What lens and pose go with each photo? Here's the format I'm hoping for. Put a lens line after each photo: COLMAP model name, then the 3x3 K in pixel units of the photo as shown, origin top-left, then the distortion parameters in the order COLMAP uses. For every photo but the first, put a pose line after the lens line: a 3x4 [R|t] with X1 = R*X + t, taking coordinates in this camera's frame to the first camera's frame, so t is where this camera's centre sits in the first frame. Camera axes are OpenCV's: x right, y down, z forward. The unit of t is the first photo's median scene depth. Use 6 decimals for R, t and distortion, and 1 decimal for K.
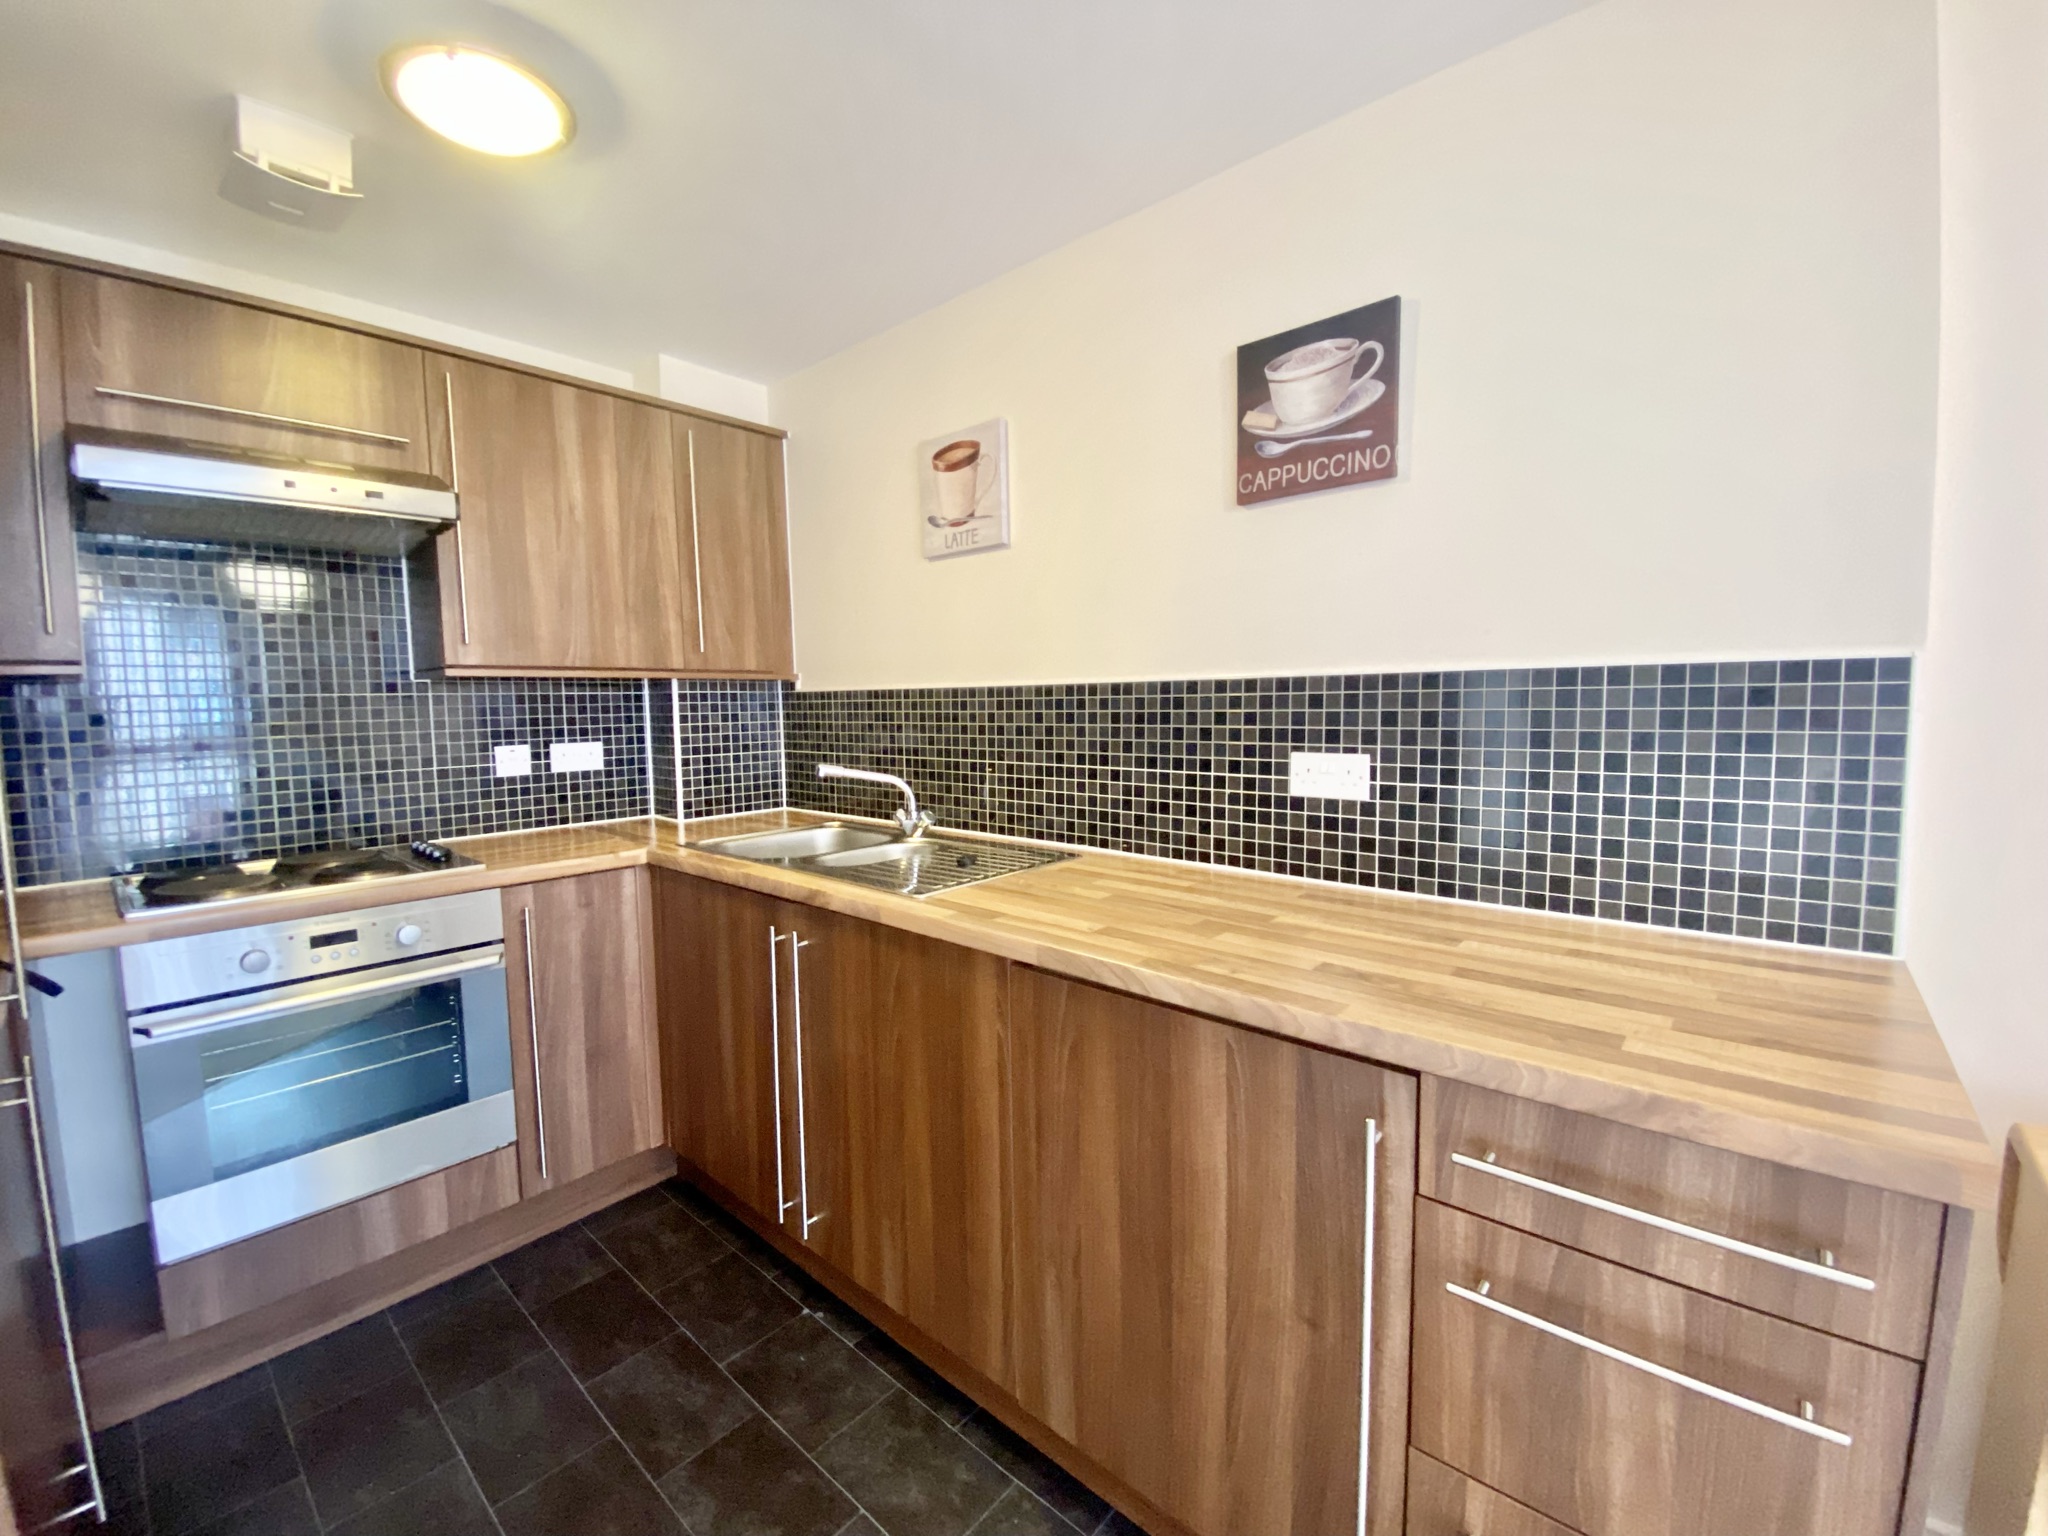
lens RADIAL K [[835.1, 0, 1021.1], [0, 835.1, 771.8], [0, 0, 1]] dist [0.065349, -0.044866]
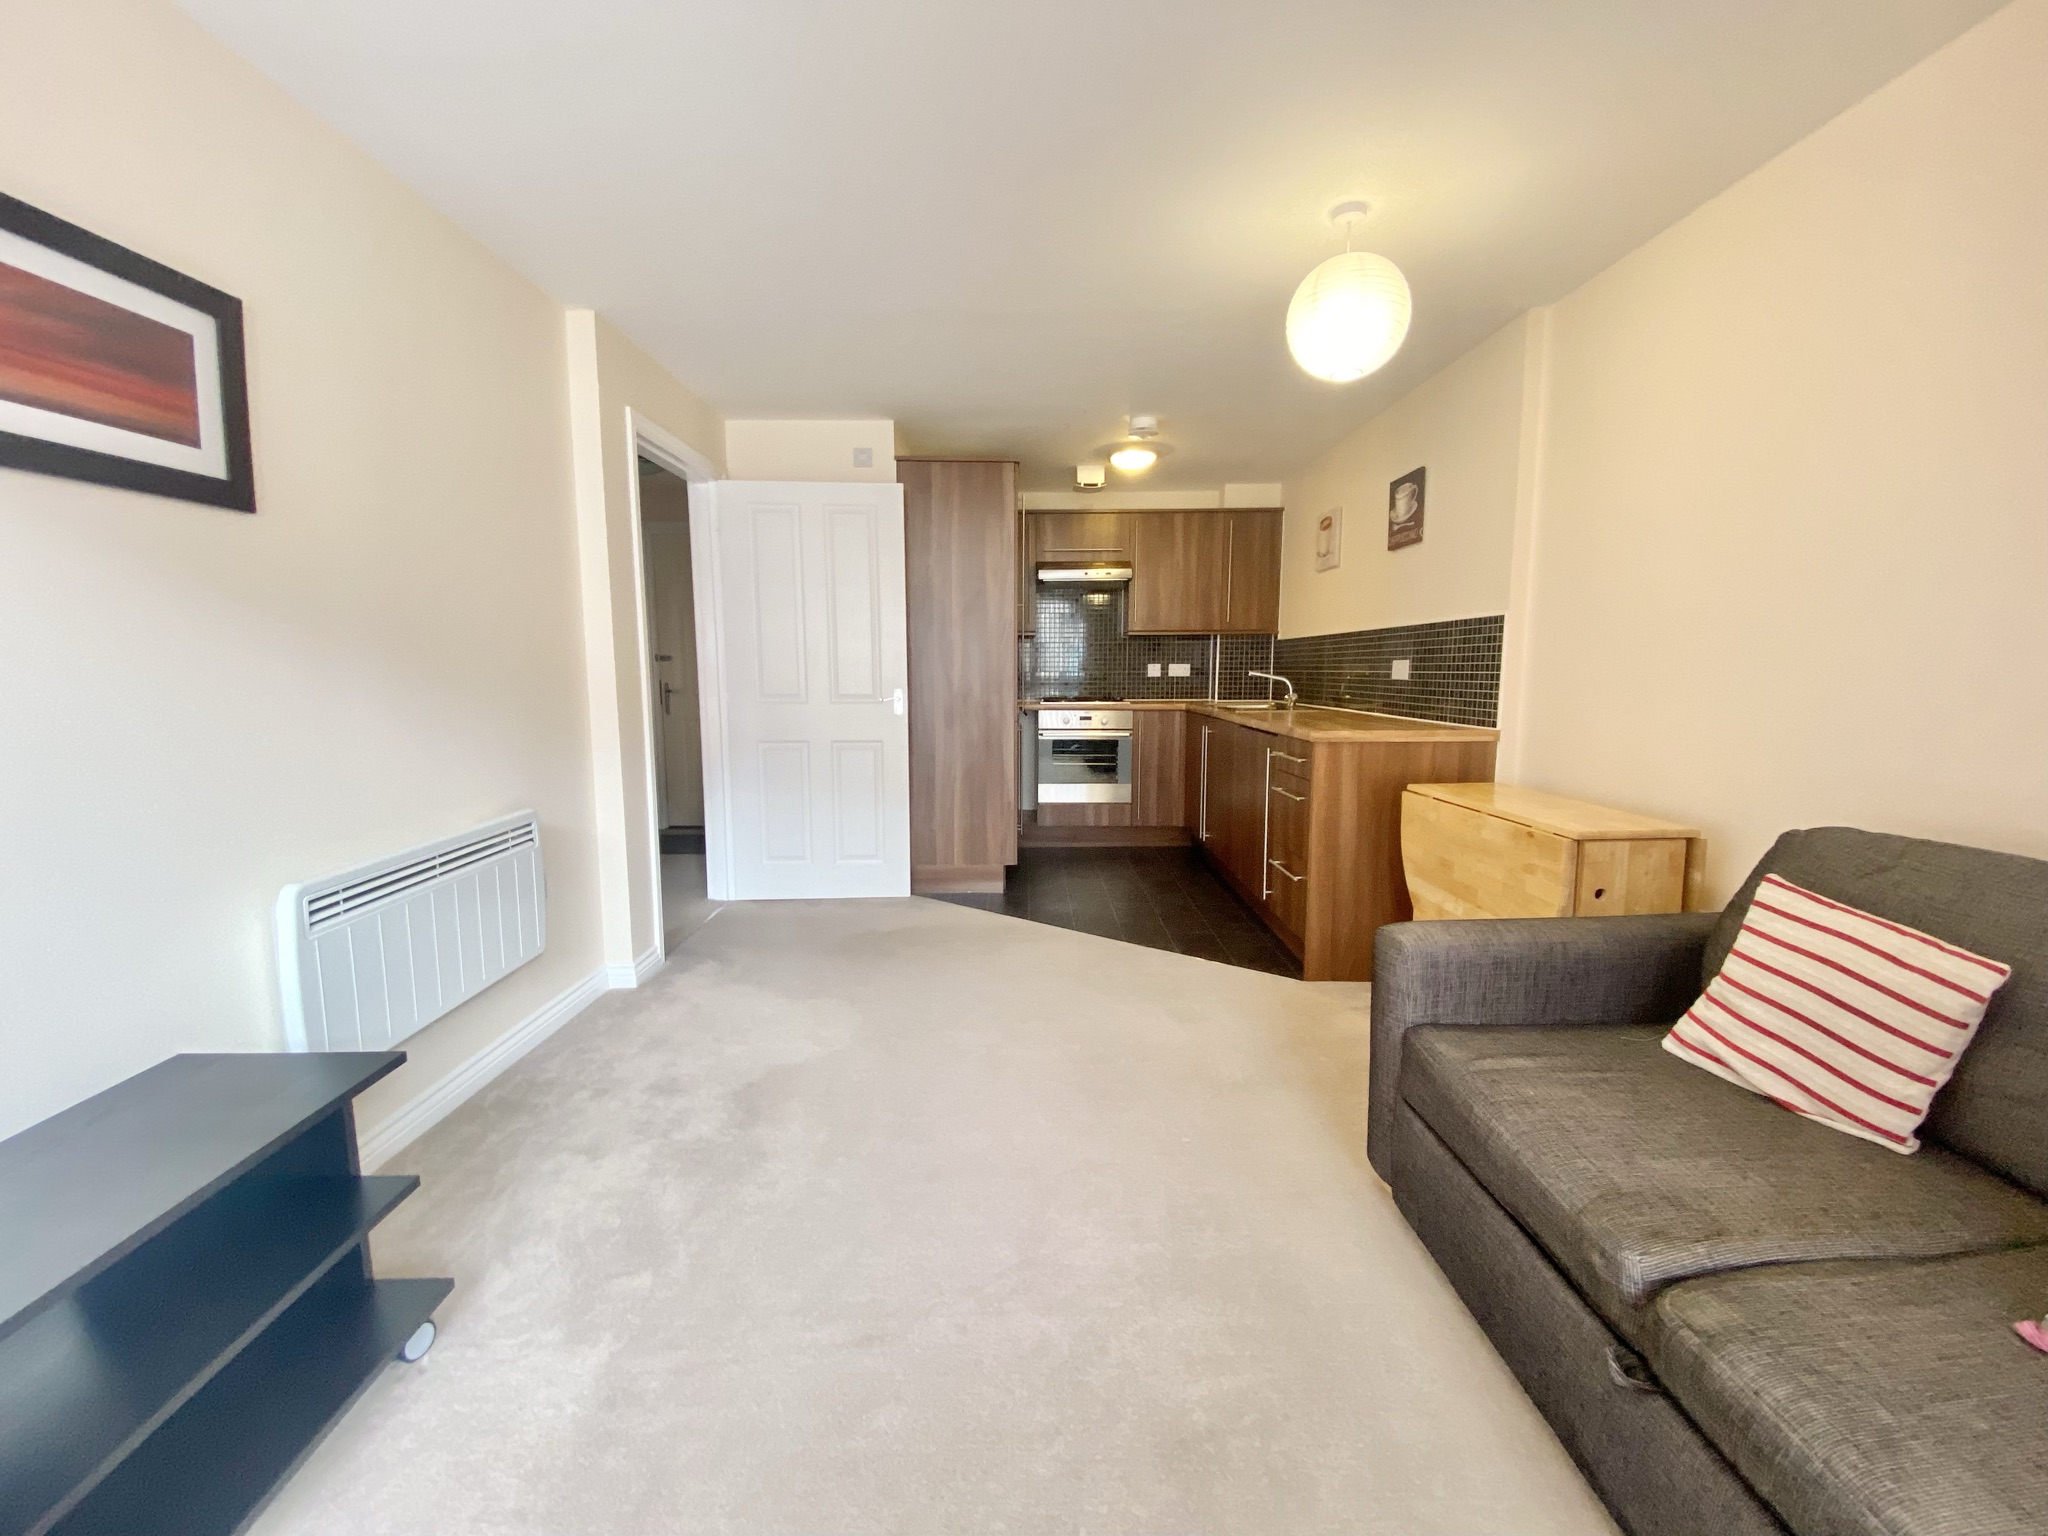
lens RADIAL K [[835.1, 0, 1021.1], [0, 835.1, 771.8], [0, 0, 1]] dist [0.065349, -0.044866]
pose [[0.667681, 0.105821, -0.736888, 1.163709], [-0.072994, 0.994382, 0.076660, 0.148999], [0.740860, 0.002604, 0.671654, -1.092524]]
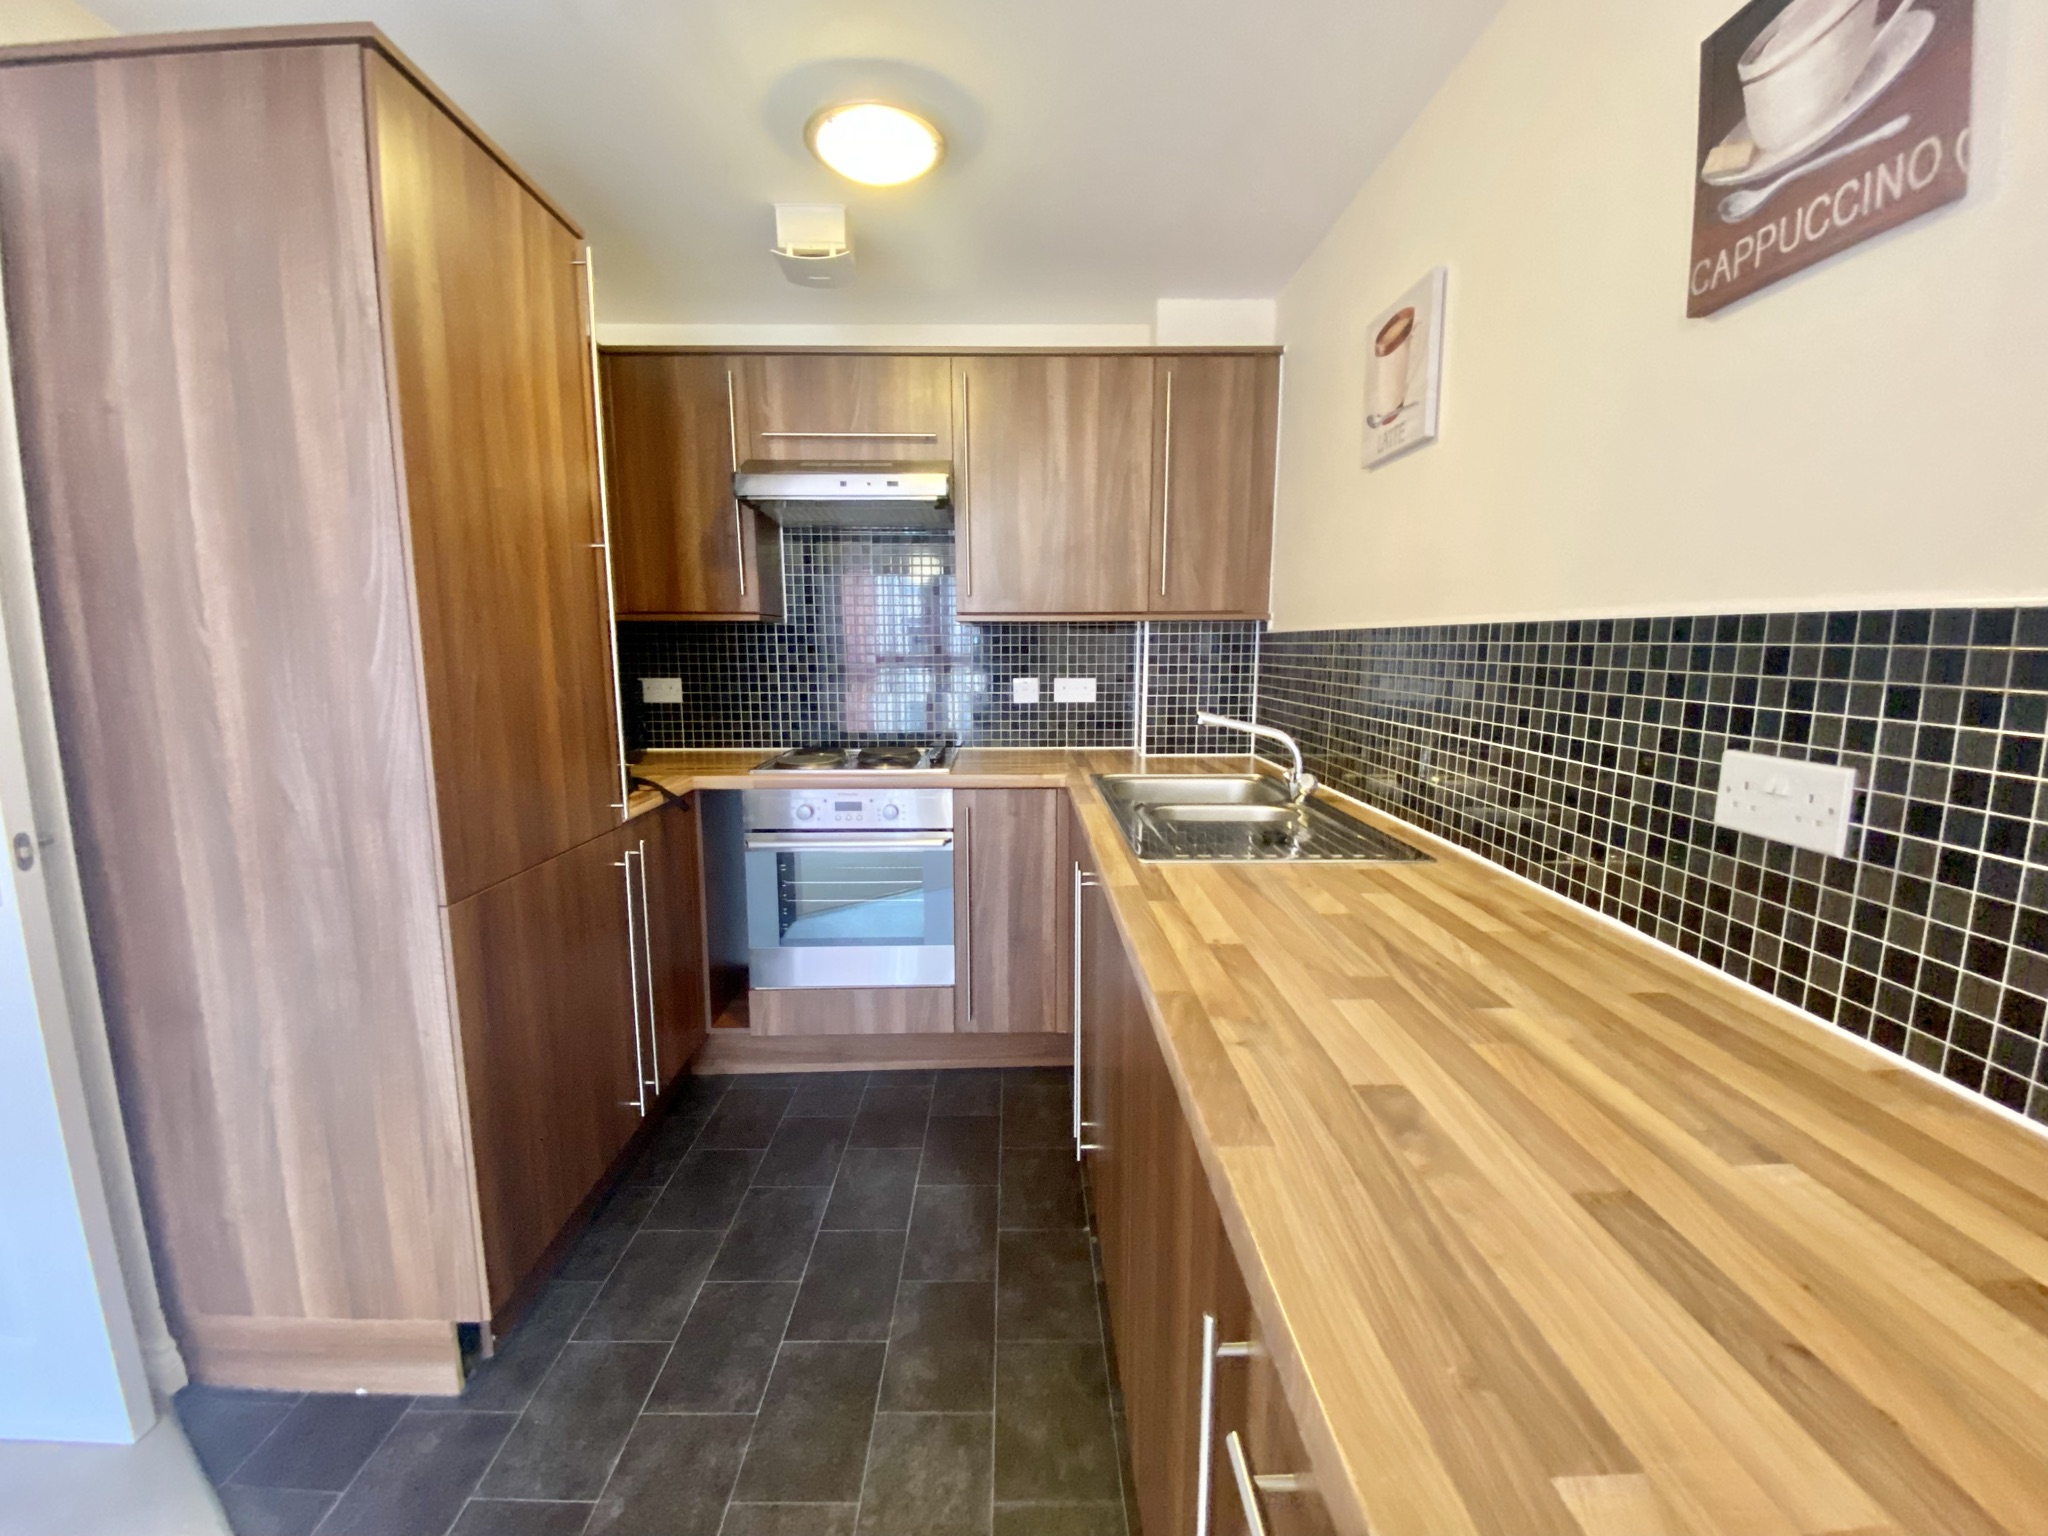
lens RADIAL K [[835.1, 0, 1021.1], [0, 835.1, 771.8], [0, 0, 1]] dist [0.065349, -0.044866]
pose [[0.673421, 0.126760, -0.728310, 0.360780], [-0.072174, 0.991756, 0.105877, -0.029837], [0.735728, -0.018735, 0.677018, 0.224379]]
